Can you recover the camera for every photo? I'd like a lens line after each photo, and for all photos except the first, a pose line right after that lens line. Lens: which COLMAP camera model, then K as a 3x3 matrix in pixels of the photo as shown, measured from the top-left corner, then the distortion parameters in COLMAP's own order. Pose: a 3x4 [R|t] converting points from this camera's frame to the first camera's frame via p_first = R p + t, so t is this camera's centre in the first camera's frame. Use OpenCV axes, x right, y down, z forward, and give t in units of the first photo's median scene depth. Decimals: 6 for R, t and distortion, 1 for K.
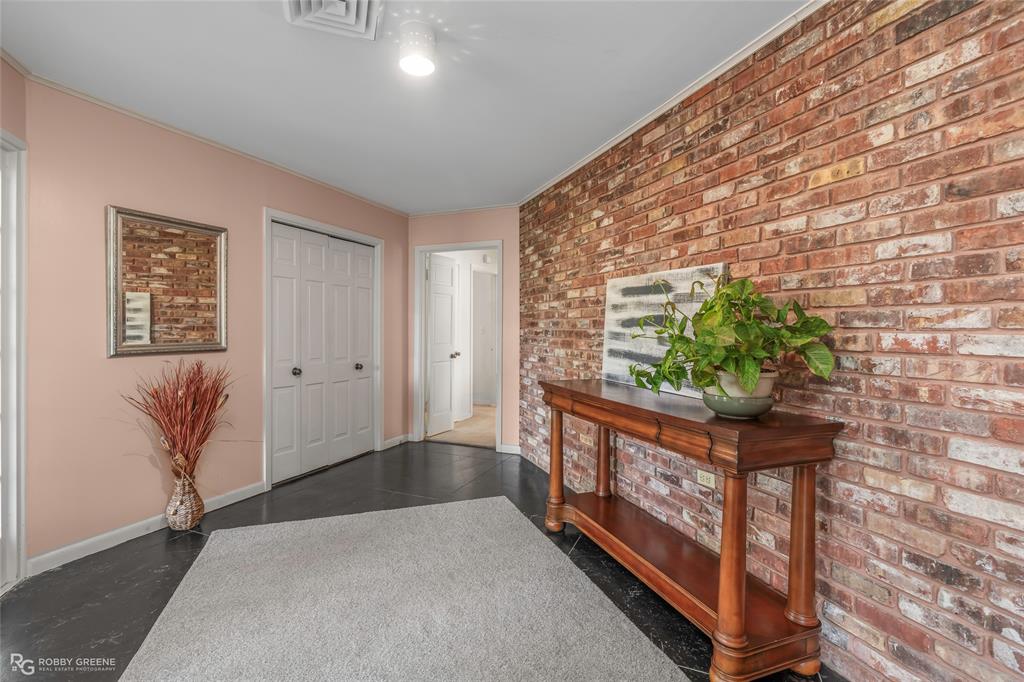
lens RADIAL K [[470.6, 0, 513.2], [0, 470.6, 335.2], [0, 0, 1]] dist [-0.002416, 0.001757]
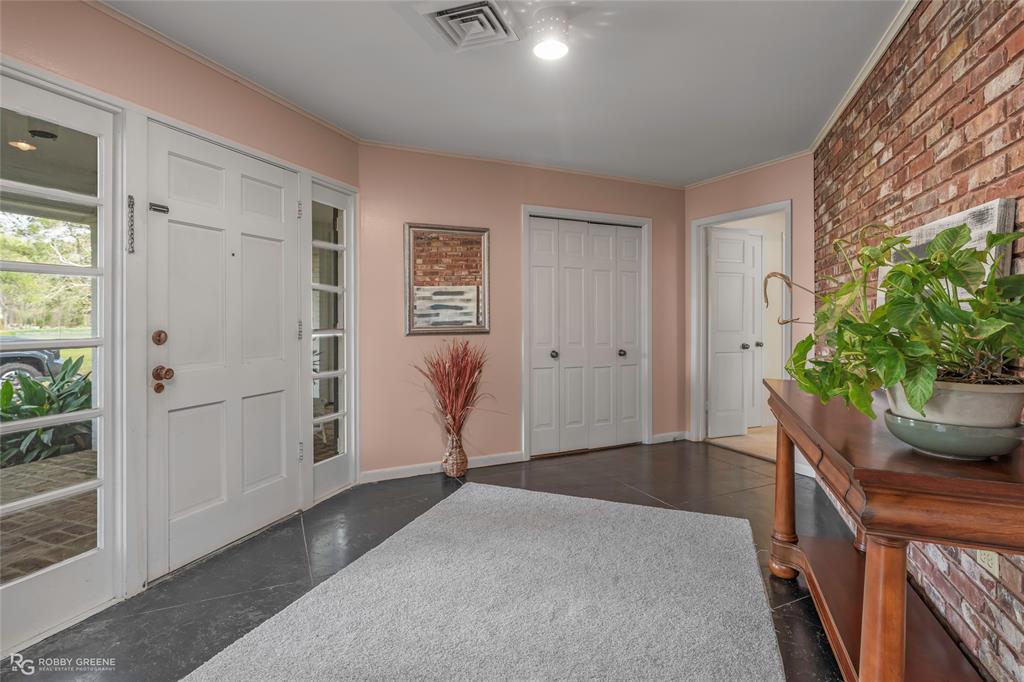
lens RADIAL K [[514.7, 0, 508.1], [0, 514.7, 322.6], [0, 0, 1]] dist [0.004828, 0.001499]
pose [[0.753815, 0.007071, -0.657049, 0.293795], [-0.006554, 0.999973, 0.003242, 0.002946], [0.657054, 0.001862, 0.753841, 0.071928]]
